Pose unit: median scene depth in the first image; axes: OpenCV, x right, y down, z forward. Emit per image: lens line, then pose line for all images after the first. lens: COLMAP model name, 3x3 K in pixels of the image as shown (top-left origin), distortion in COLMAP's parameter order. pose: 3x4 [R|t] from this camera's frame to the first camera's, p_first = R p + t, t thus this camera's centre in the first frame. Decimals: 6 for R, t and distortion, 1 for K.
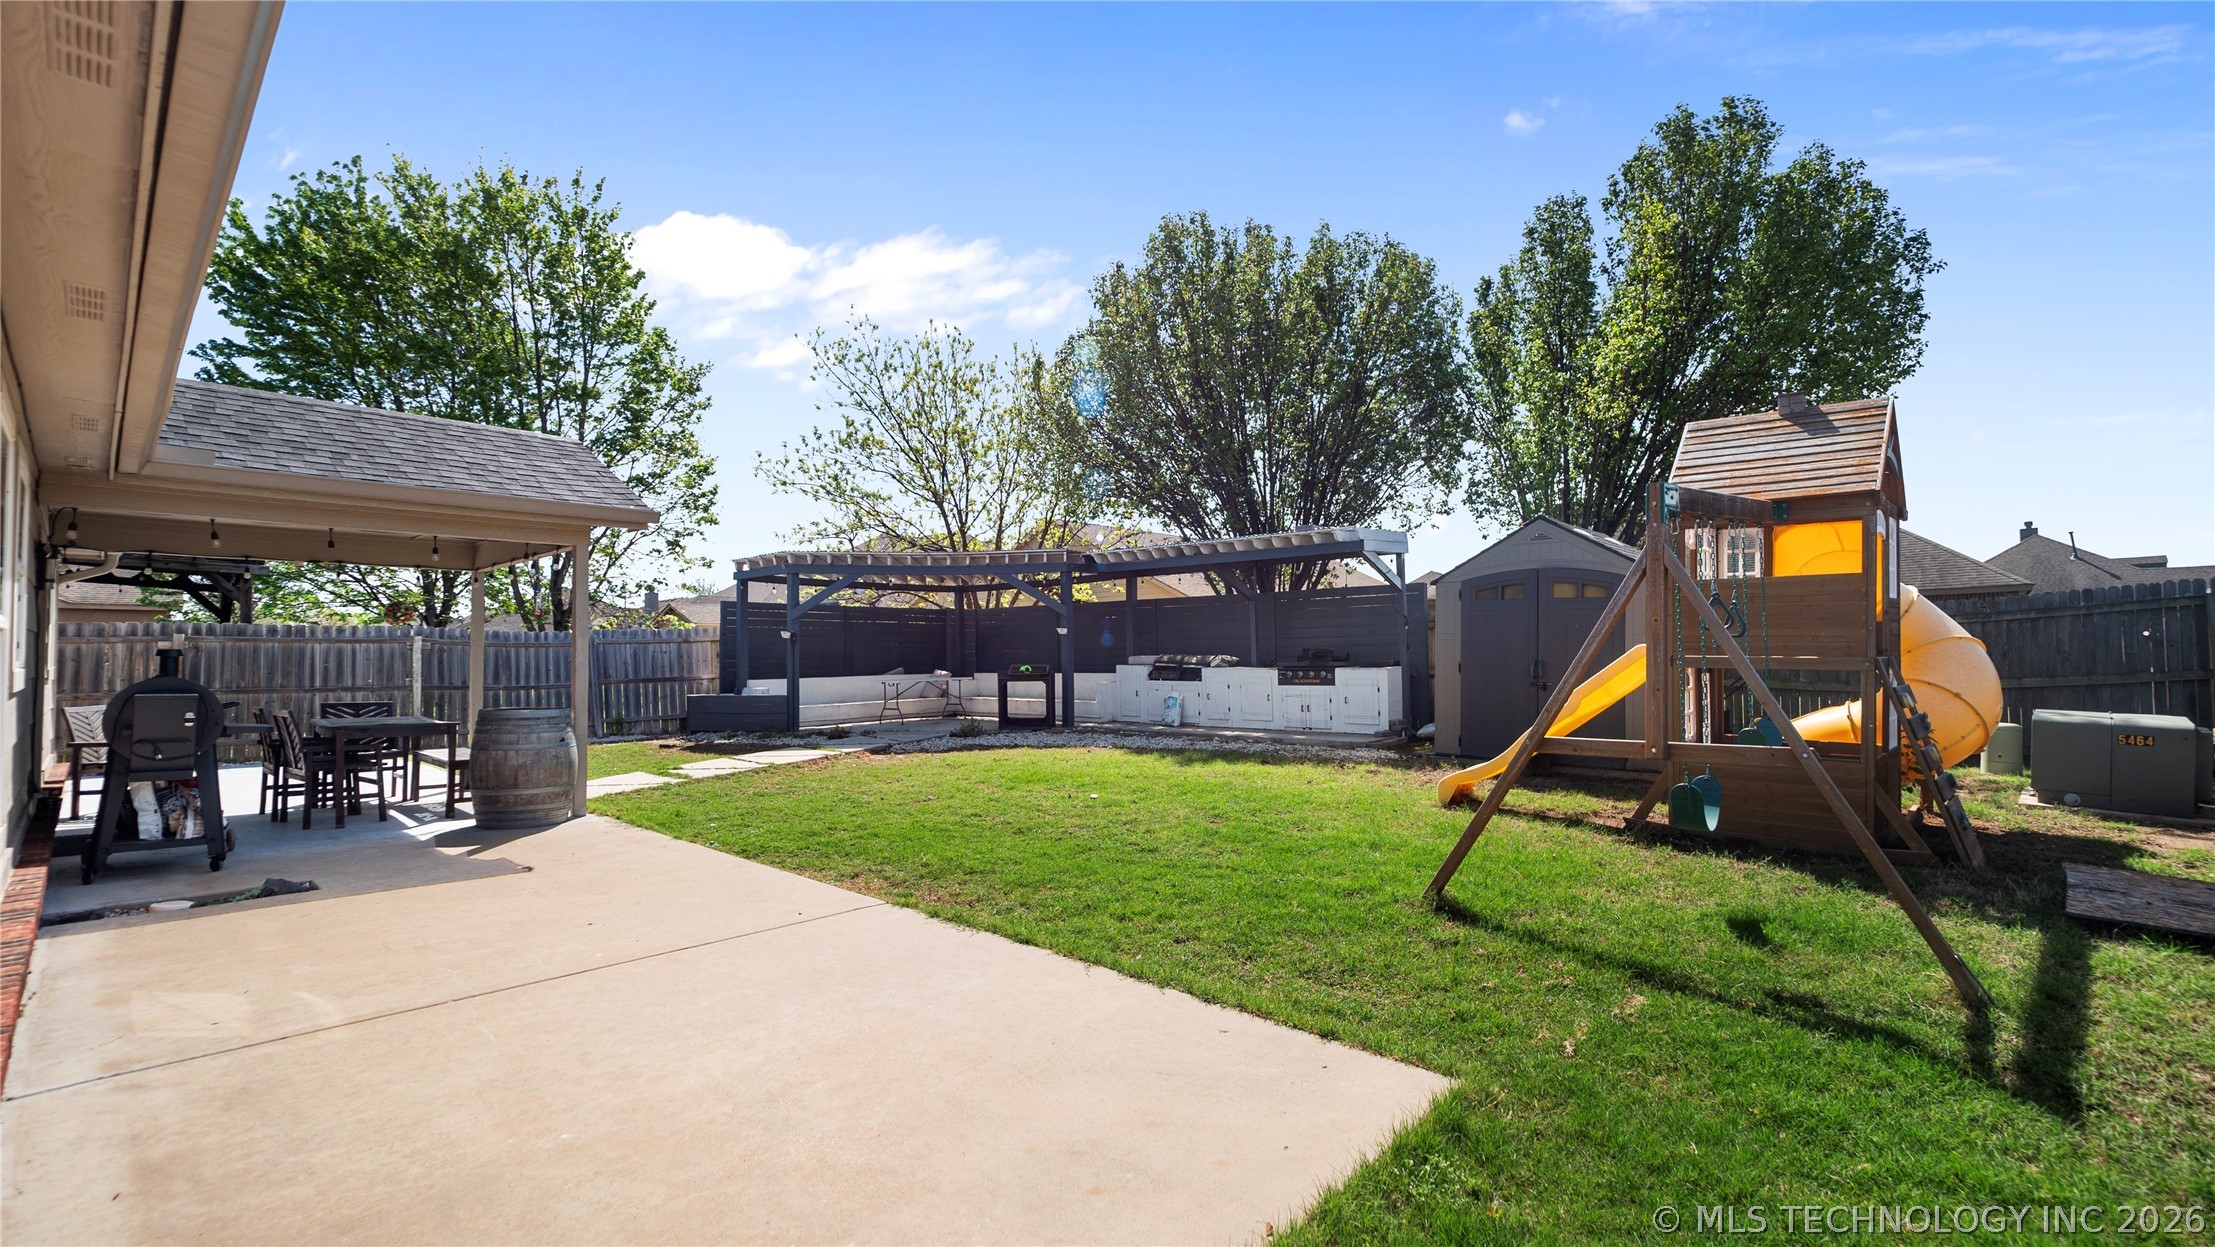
lens RADIAL K [[945.9, 0, 1097.0], [0, 945.9, 625.8], [0, 0, 1]] dist [0.008442, -0.005825]
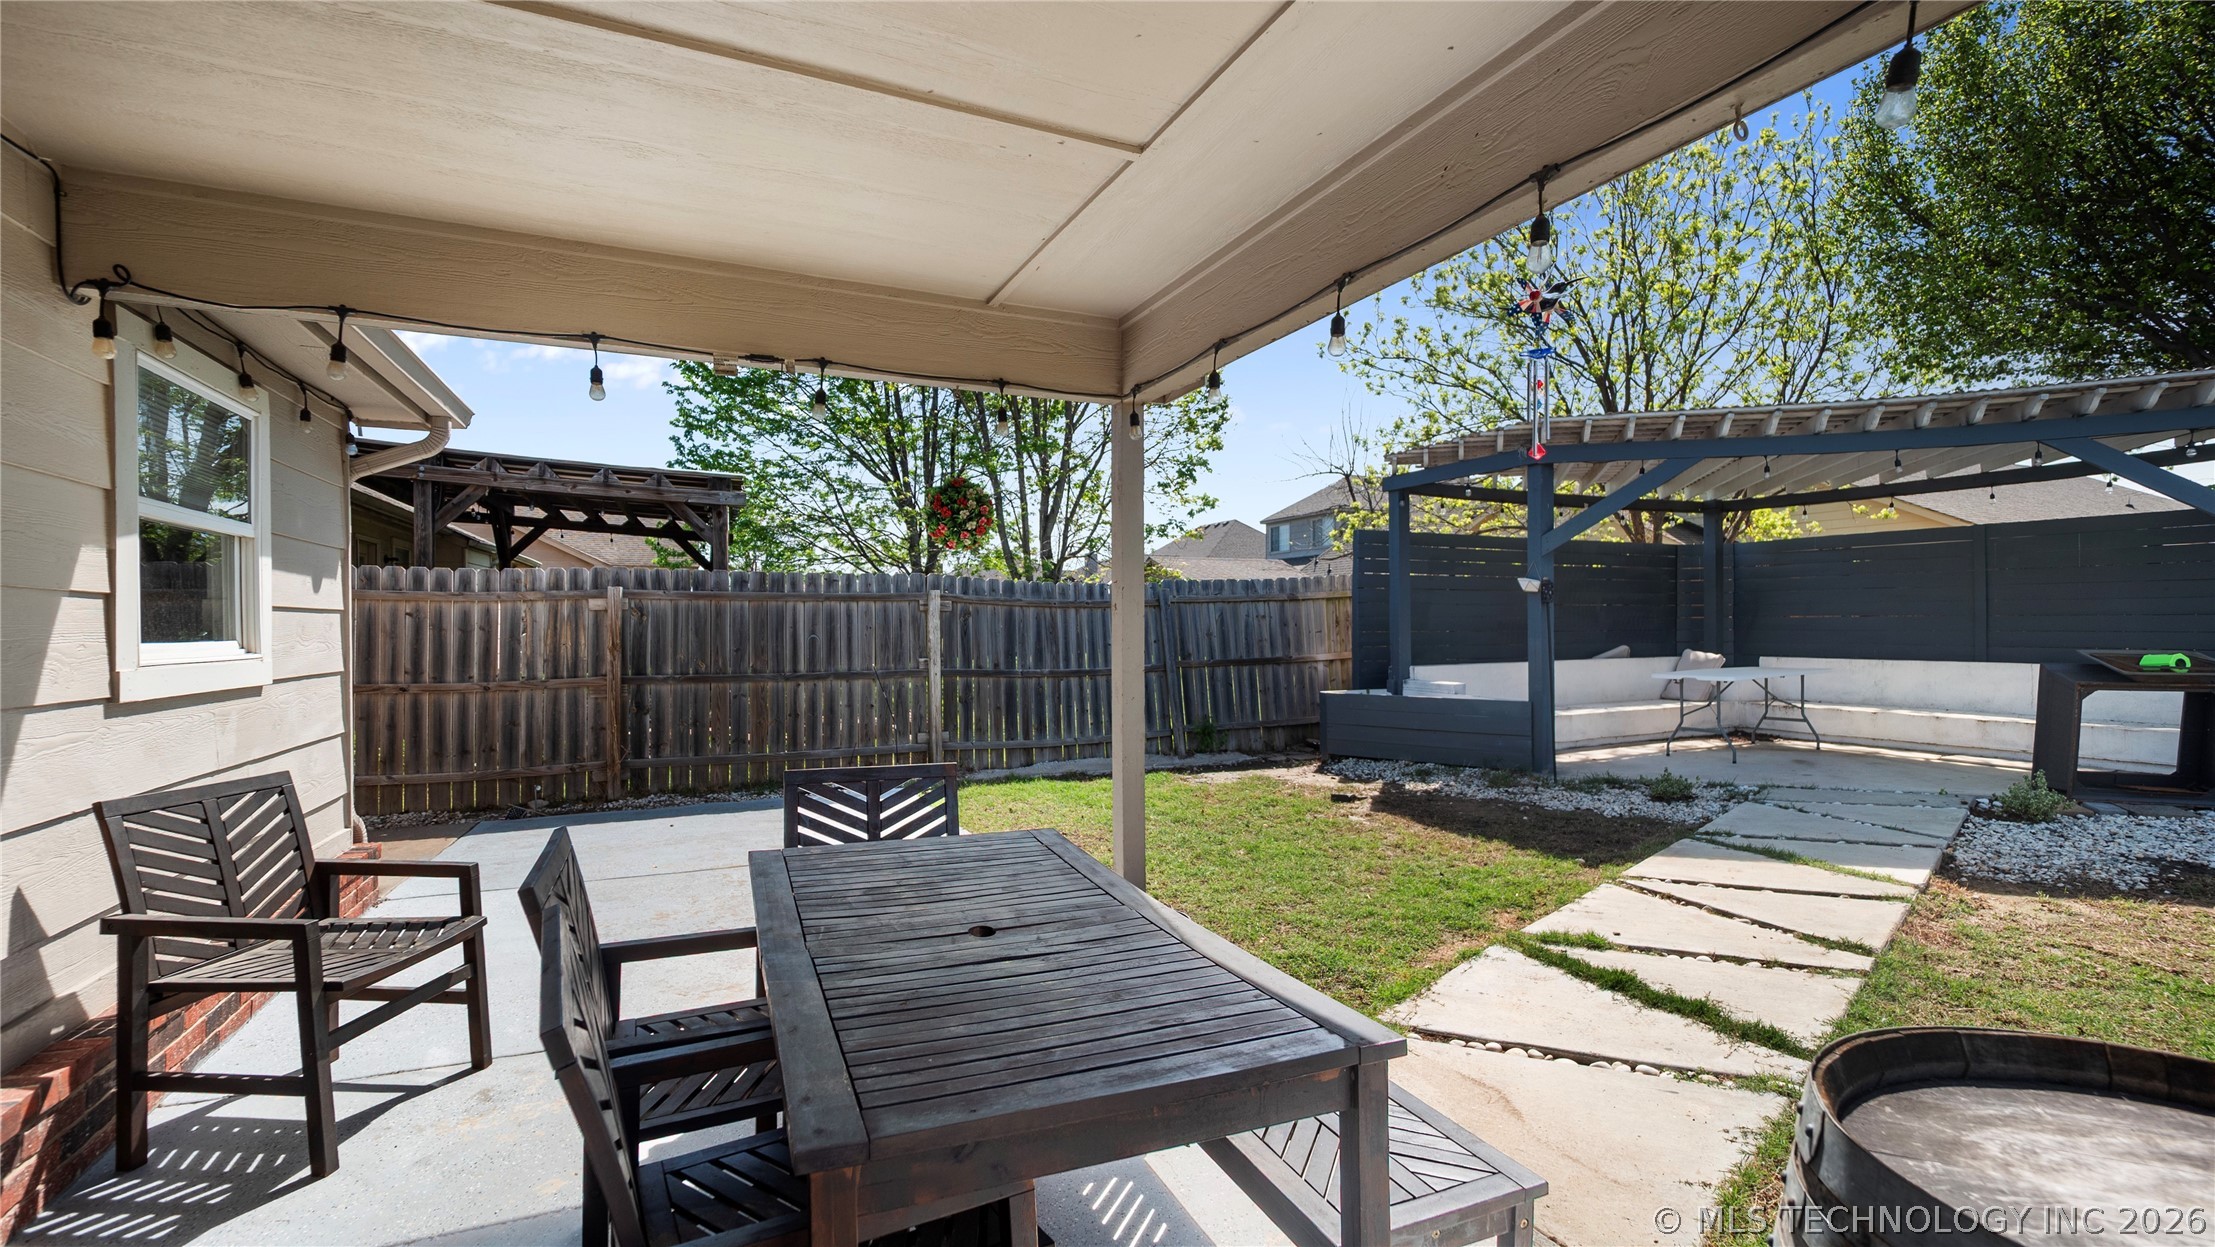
lens RADIAL K [[945.9, 0, 1117.3], [0, 945.9, 626.3], [0, 0, 1]] dist [0.008442, -0.005825]
pose [[0.929185, 0.007823, -0.369532, -0.348508], [0.007414, 0.999180, 0.039794, 0.009904], [0.369540, -0.039716, 0.928366, 0.436109]]
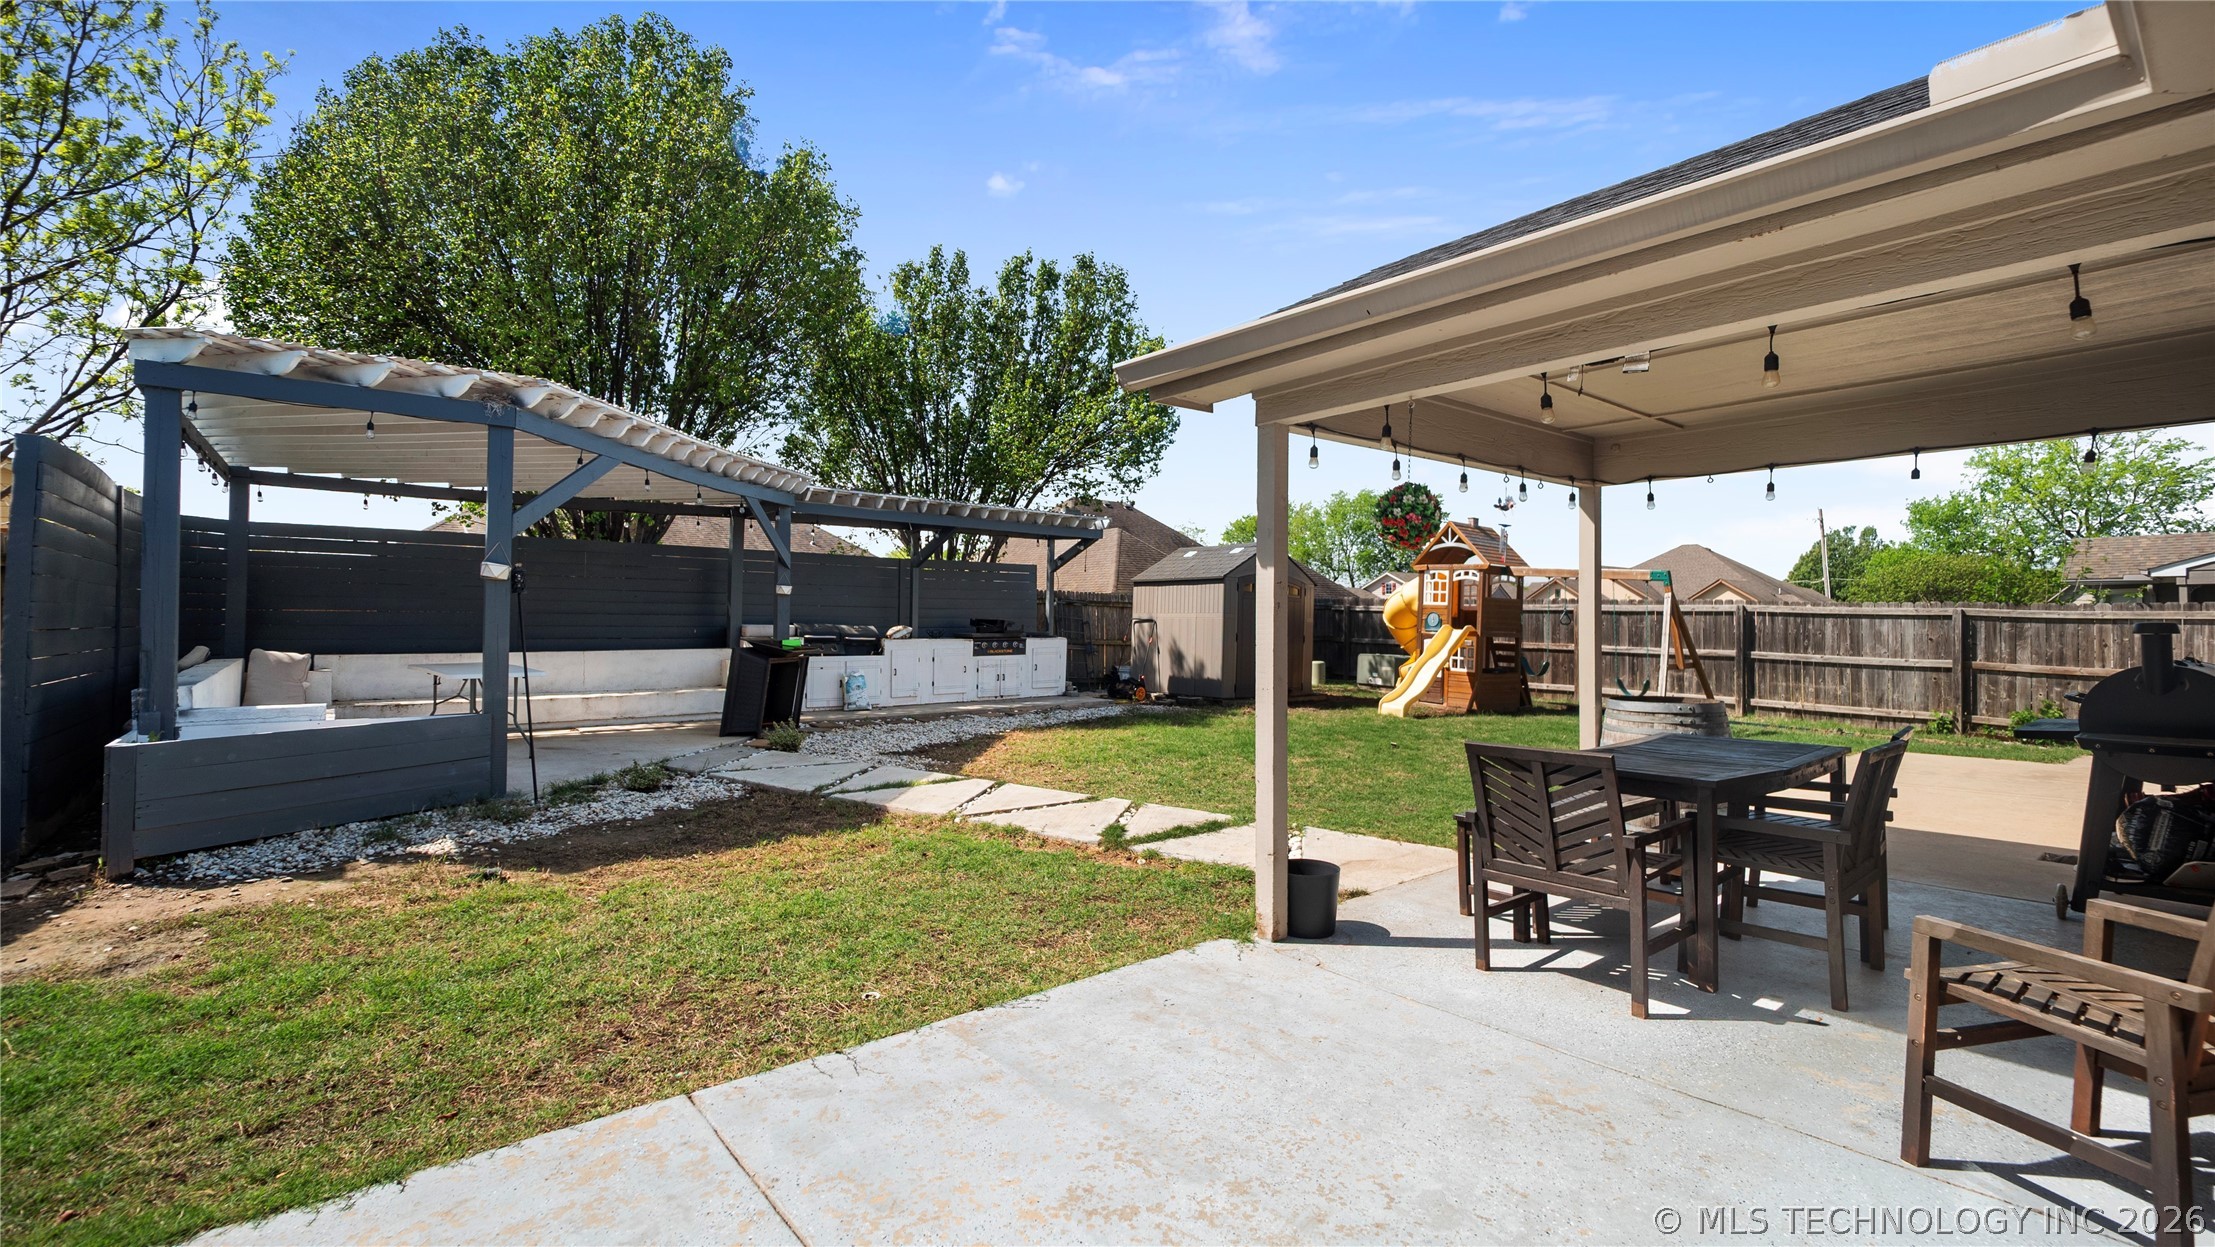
lens RADIAL K [[945.9, 0, 1112.0], [0, 945.9, 602.8], [0, 0, 1]] dist [0.008442, -0.005825]
pose [[0.139449, 0.031010, 0.989744, -0.710308], [-0.040836, 0.998839, -0.025541, 0.024421], [-0.989387, -0.036855, 0.140554, 0.673137]]
